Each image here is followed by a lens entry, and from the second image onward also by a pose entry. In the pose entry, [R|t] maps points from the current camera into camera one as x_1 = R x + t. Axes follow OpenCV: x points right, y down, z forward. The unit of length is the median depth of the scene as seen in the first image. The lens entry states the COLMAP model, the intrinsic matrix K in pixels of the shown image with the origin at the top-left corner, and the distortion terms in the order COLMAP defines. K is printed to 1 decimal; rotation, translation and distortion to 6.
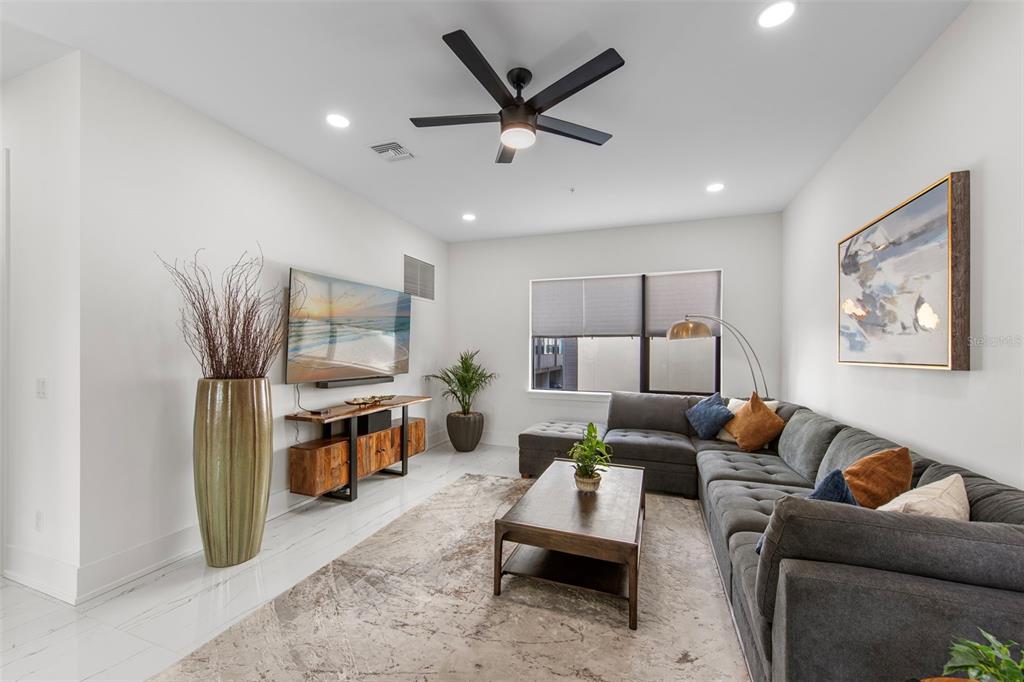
lens RADIAL K [[397.0, 0, 509.5], [0, 397.0, 345.4], [0, 0, 1]] dist [-0.000568, -0.000171]
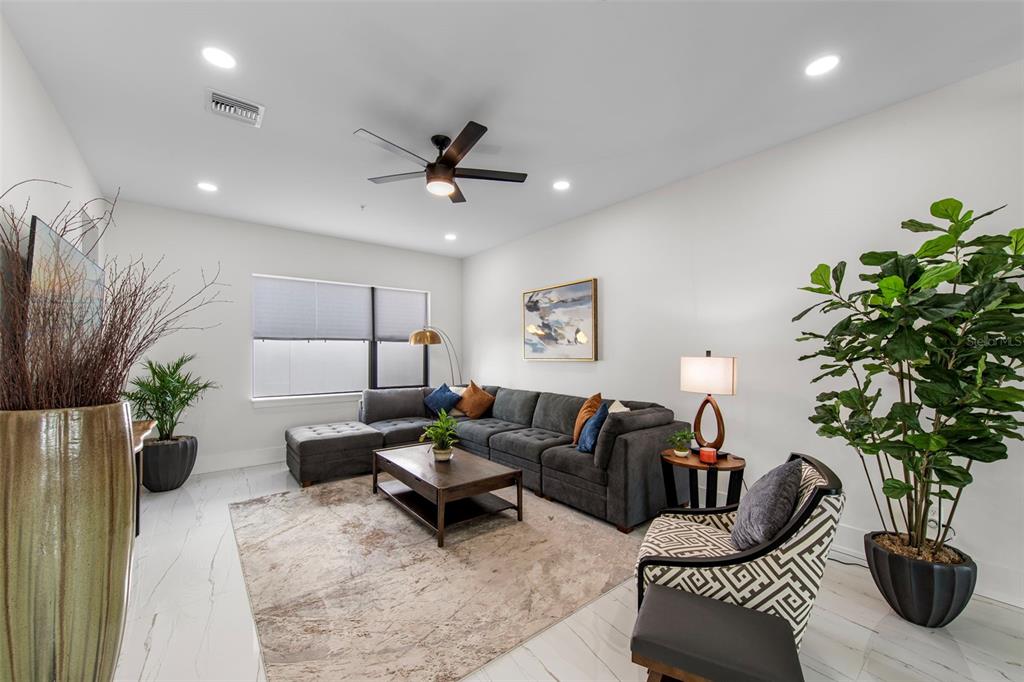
lens RADIAL K [[397.0, 0, 509.5], [0, 397.0, 345.4], [0, 0, 1]] dist [-0.000568, -0.000171]
pose [[0.522560, 0.008583, 0.852559, -0.810043], [-0.006234, 0.999961, -0.006246, -0.008138], [-0.852579, -0.002051, 0.522594, 0.120323]]
